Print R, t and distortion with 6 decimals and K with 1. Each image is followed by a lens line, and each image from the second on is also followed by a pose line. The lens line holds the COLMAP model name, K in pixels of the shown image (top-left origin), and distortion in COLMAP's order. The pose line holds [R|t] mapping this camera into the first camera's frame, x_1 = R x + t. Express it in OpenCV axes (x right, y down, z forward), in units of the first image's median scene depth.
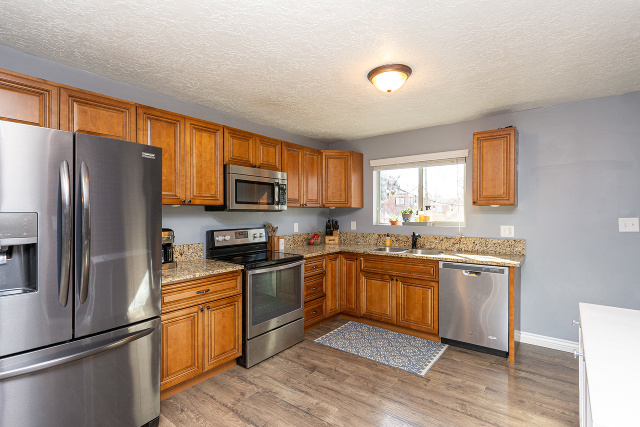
lens RADIAL K [[308.1, 0, 310.2], [0, 308.1, 217.1], [0, 0, 1]] dist [0.001403, 0.001750]
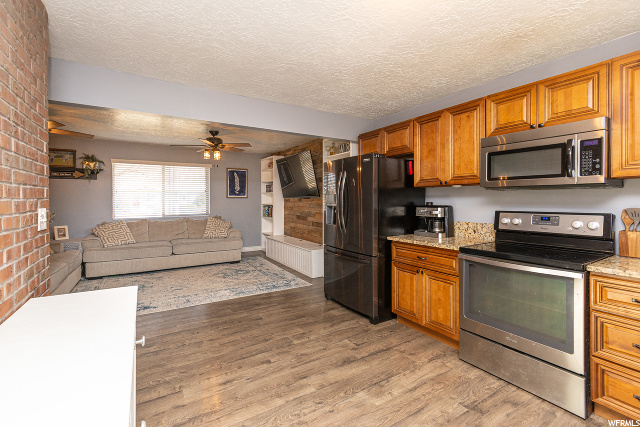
lens RADIAL K [[281.8, 0, 319.0], [0, 281.8, 203.3], [0, 0, 1]] dist [-0.009841, 0.001087]
pose [[-0.309960, 0.014587, -0.950638, 0.613333], [-0.008049, 0.999806, 0.017966, 0.008850], [0.950715, 0.013221, -0.309783, 0.720790]]
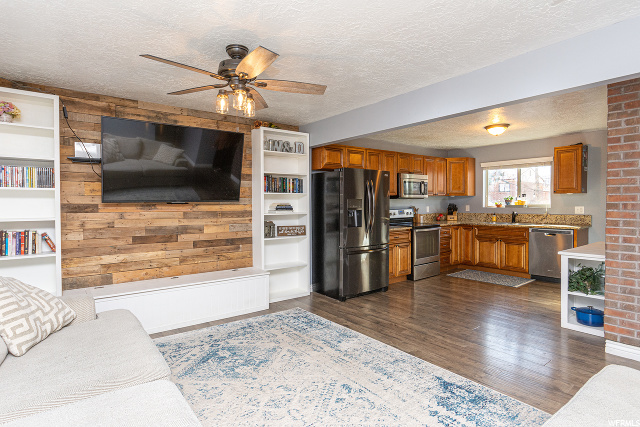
lens RADIAL K [[334.8, 0, 312.2], [0, 334.8, 209.2], [0, 0, 1]] dist [-0.003049, -0.002133]
pose [[0.971228, -0.001874, -0.238142, -0.272022], [0.003979, 0.999957, 0.008355, 0.023214], [0.238116, -0.009062, 0.971194, -0.972840]]
